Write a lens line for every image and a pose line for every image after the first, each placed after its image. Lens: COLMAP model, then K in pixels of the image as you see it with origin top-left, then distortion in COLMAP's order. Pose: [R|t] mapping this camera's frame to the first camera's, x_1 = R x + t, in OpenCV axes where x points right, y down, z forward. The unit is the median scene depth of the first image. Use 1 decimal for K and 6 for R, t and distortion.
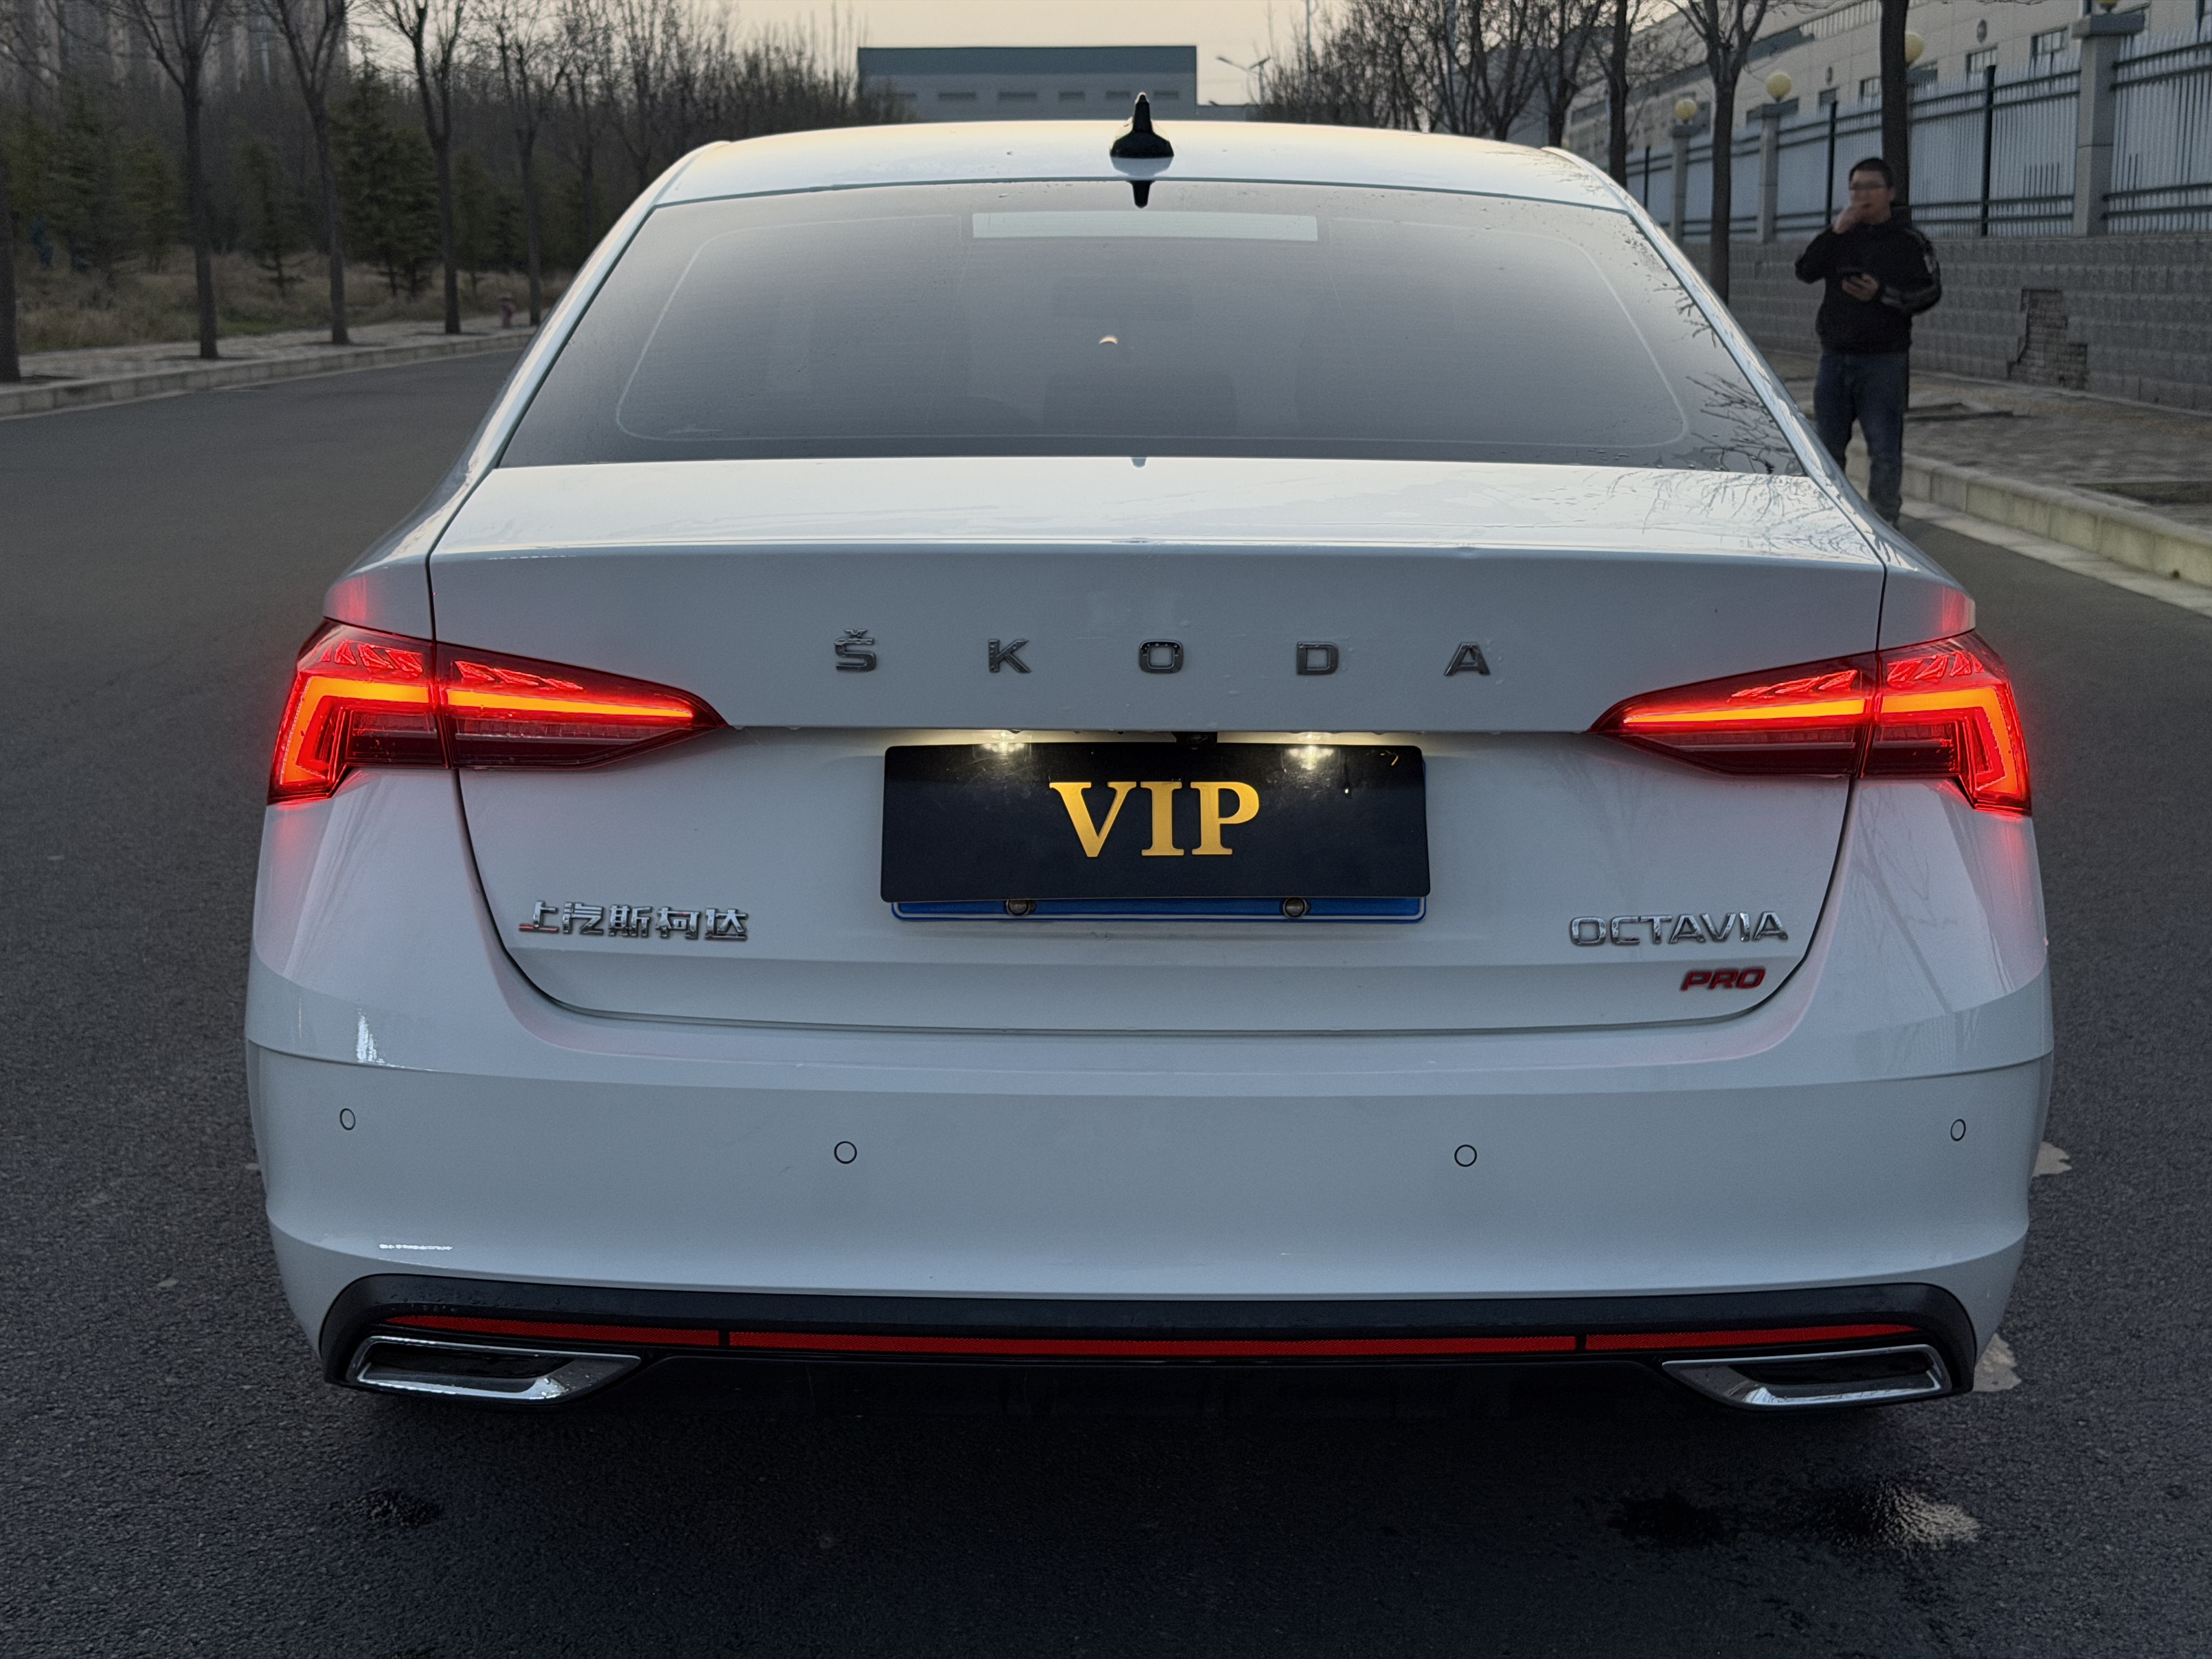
lens RADIAL K [[3110.0, 0, 1106.0], [0, 3110.0, 829.5], [0, 0, 1]] dist [0.139547, -0.107531]
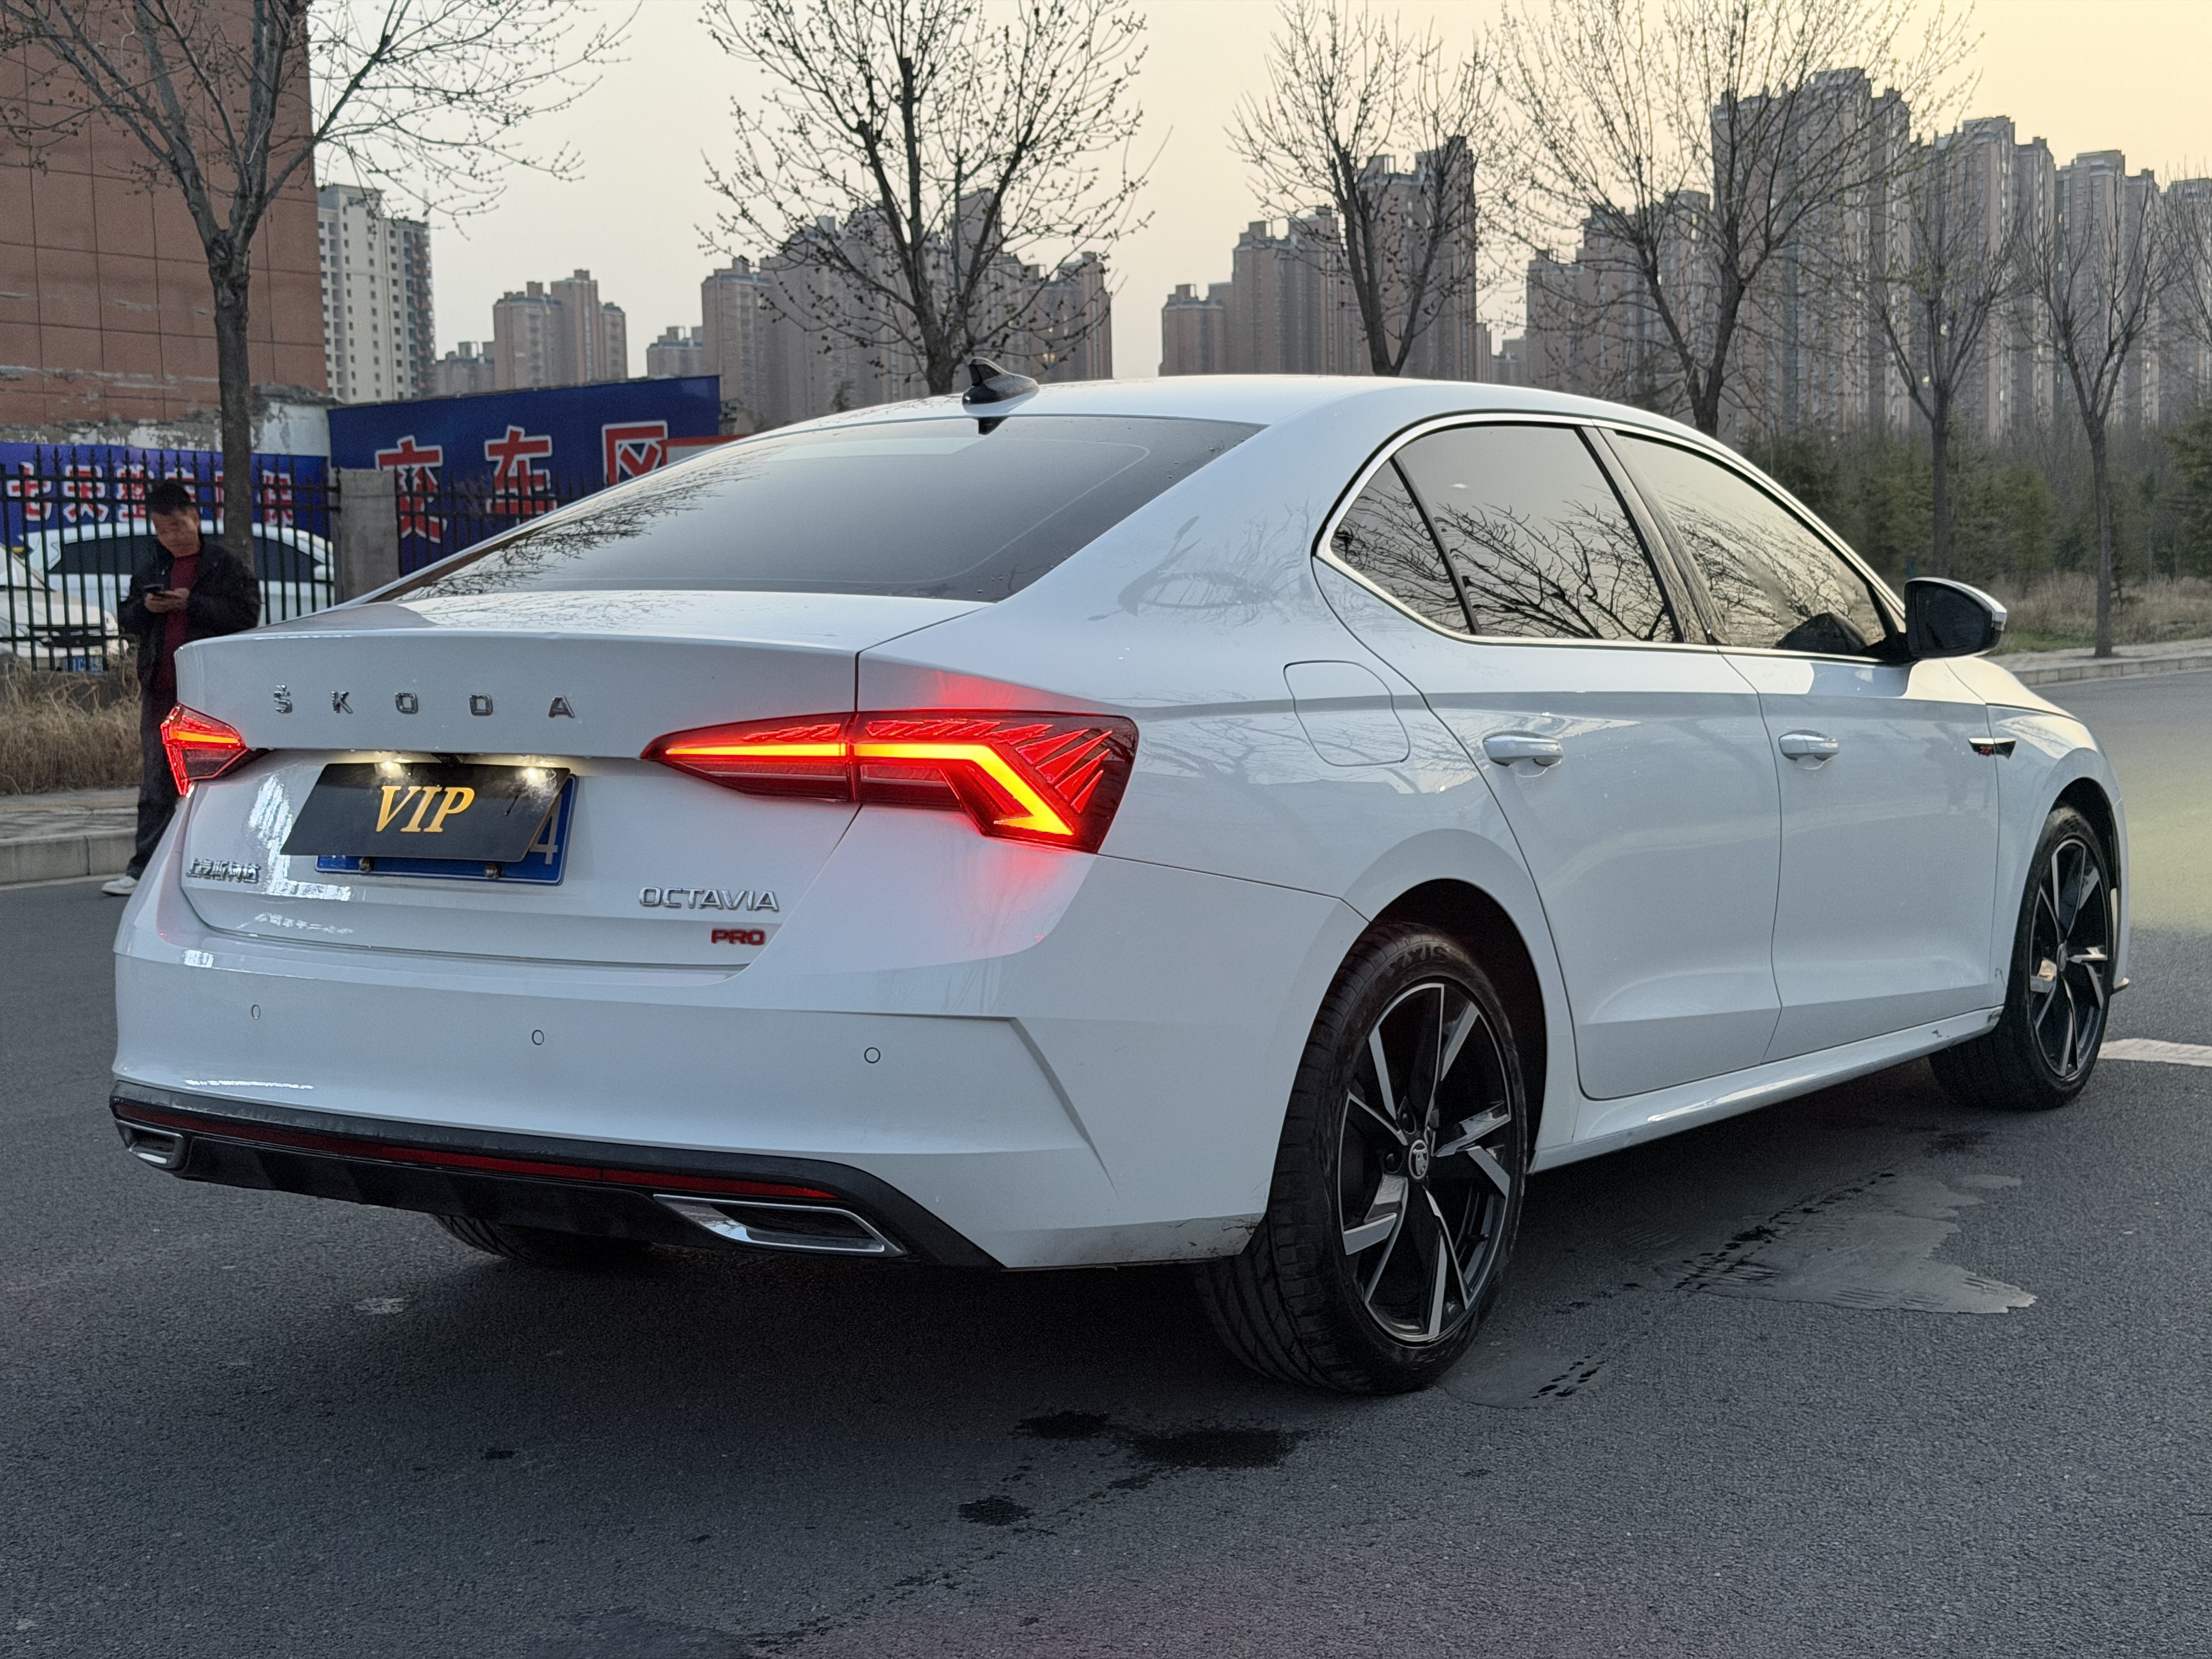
lens RADIAL K [[3110.0, 0, 1106.0], [0, 3110.0, 829.5], [0, 0, 1]] dist [0.139547, -0.107531]
pose [[0.819263, 0.025200, -0.572864, 1.154760], [-0.084430, 0.993446, -0.077044, 0.095053], [0.567168, 0.111486, 0.816022, -0.072178]]
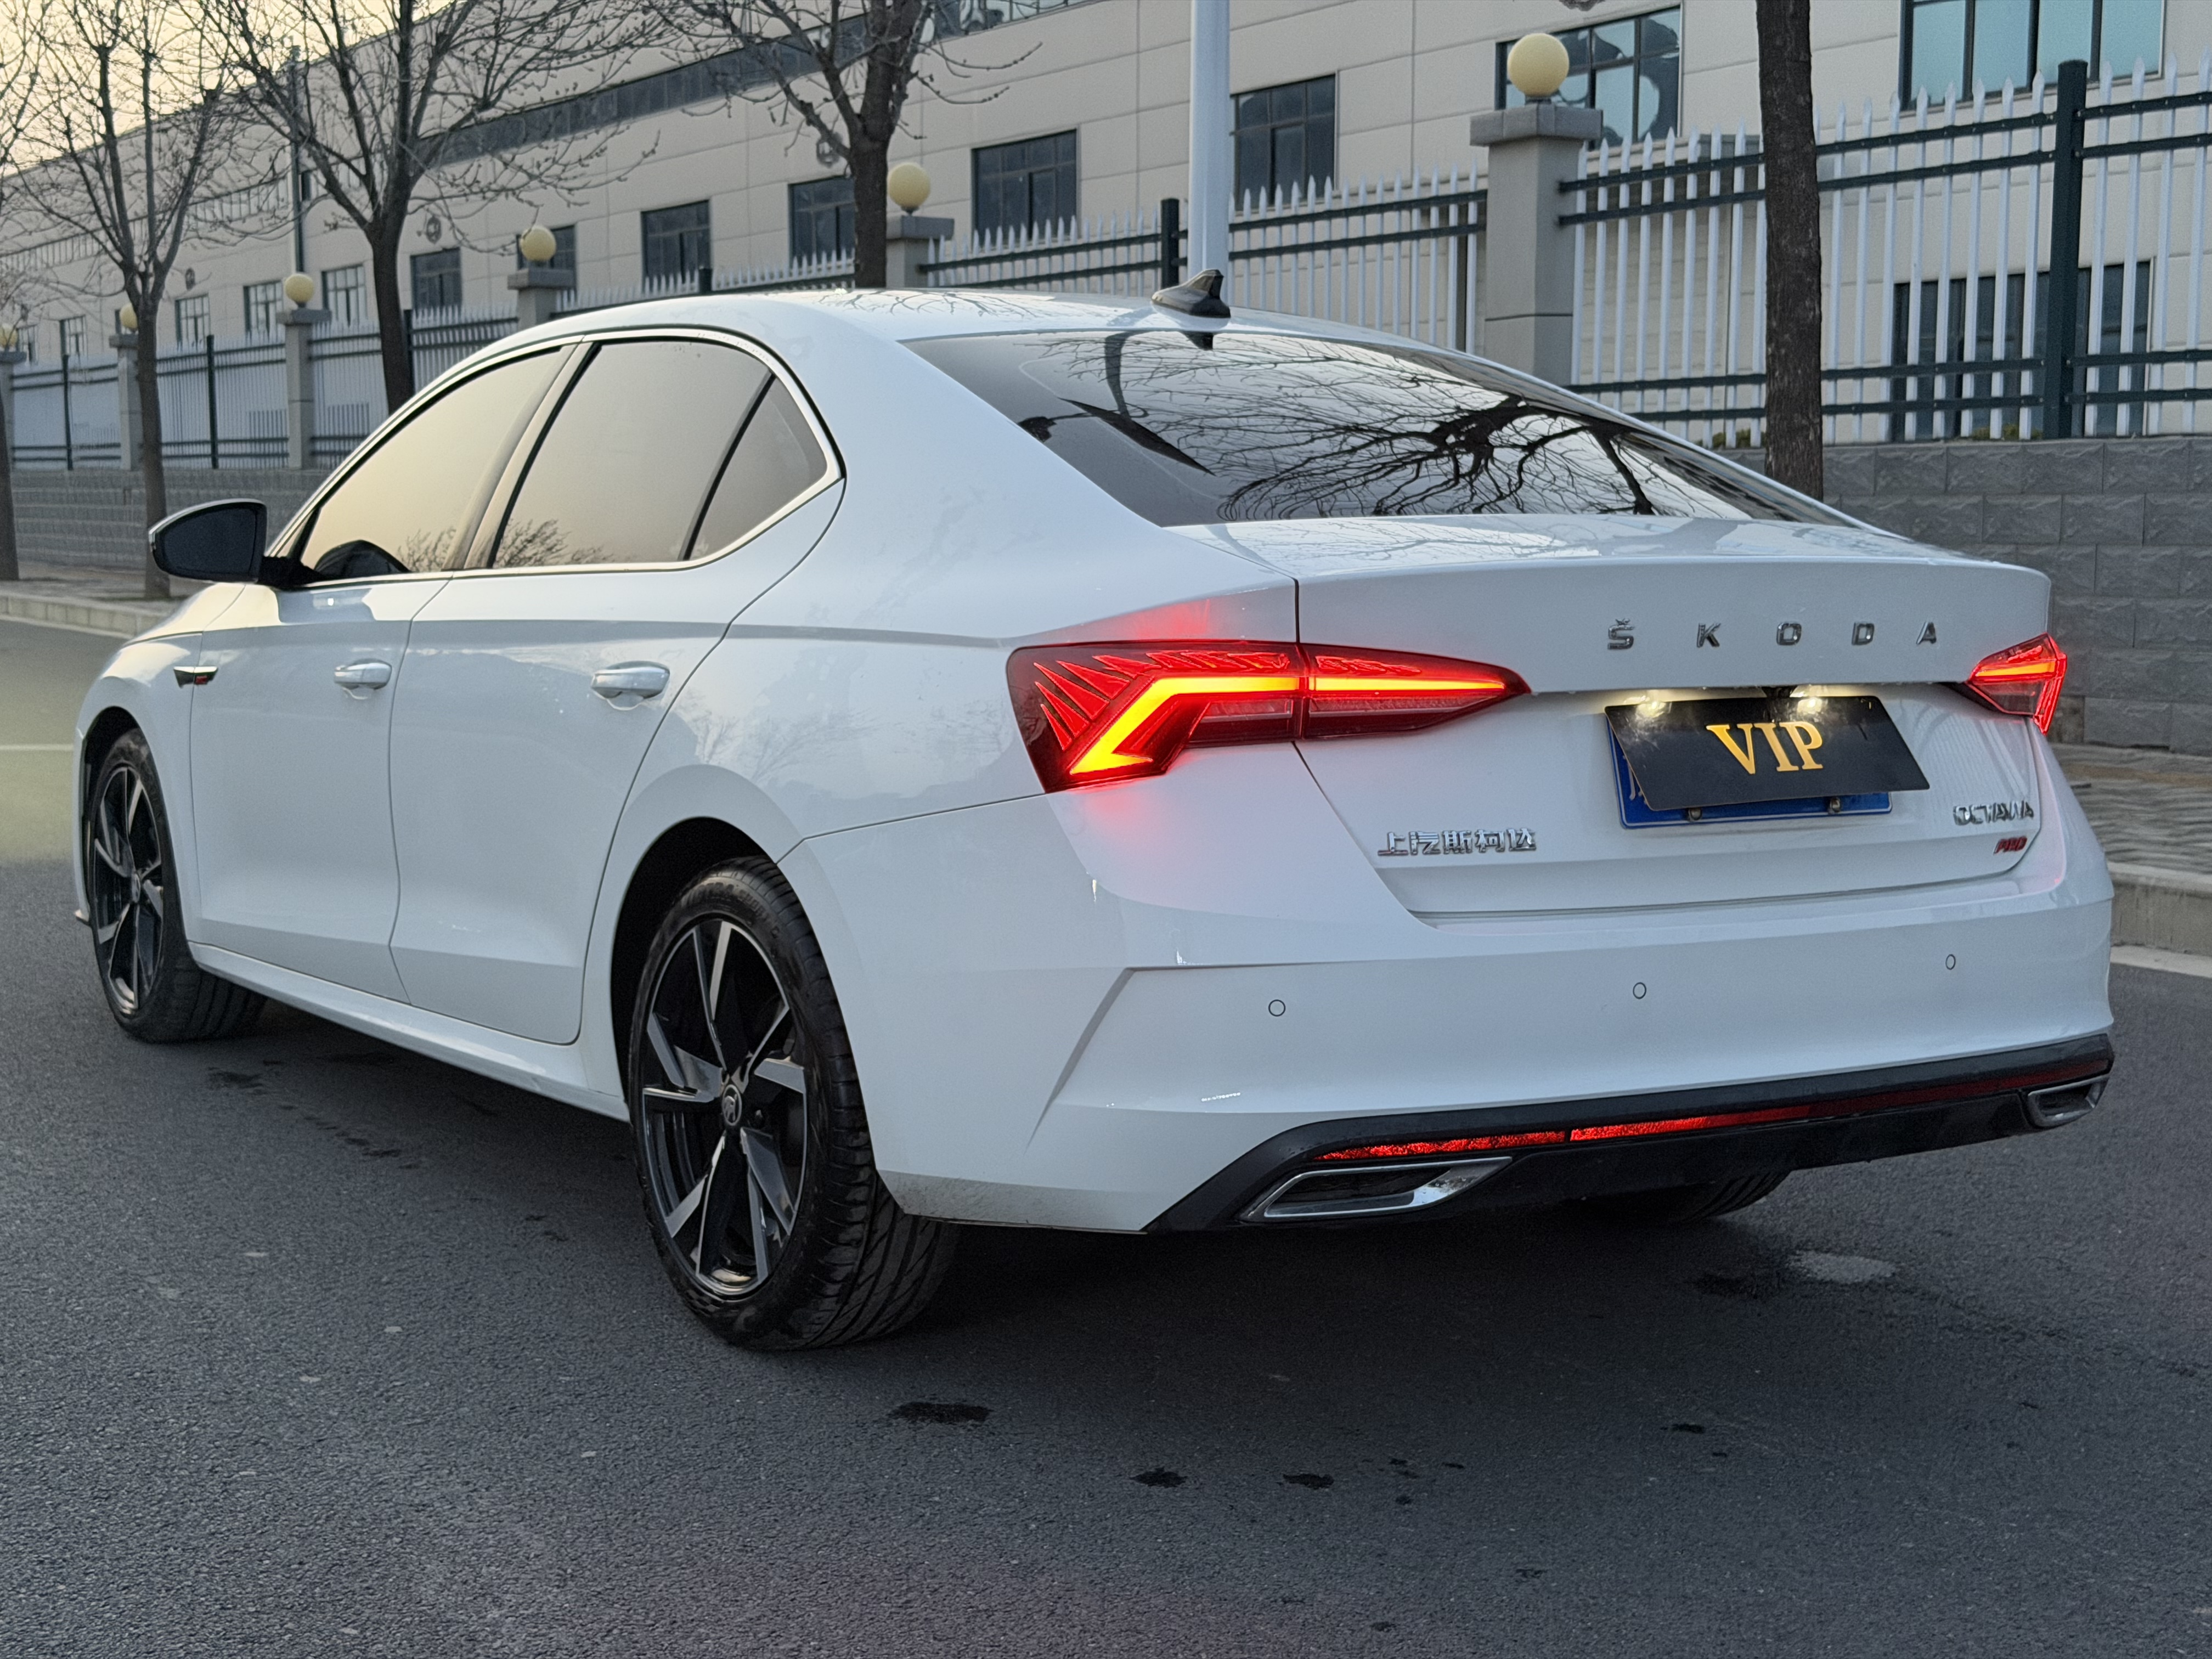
lens RADIAL K [[3219.4, 0, 1106.0], [0, 3219.4, 829.5], [0, 0, 1]] dist [0.090946, -0.011139]
pose [[0.838666, -0.048707, 0.542463, -1.039254], [0.090686, 0.994578, -0.050903, 0.081442], [-0.537043, 0.091885, 0.838536, -0.094396]]
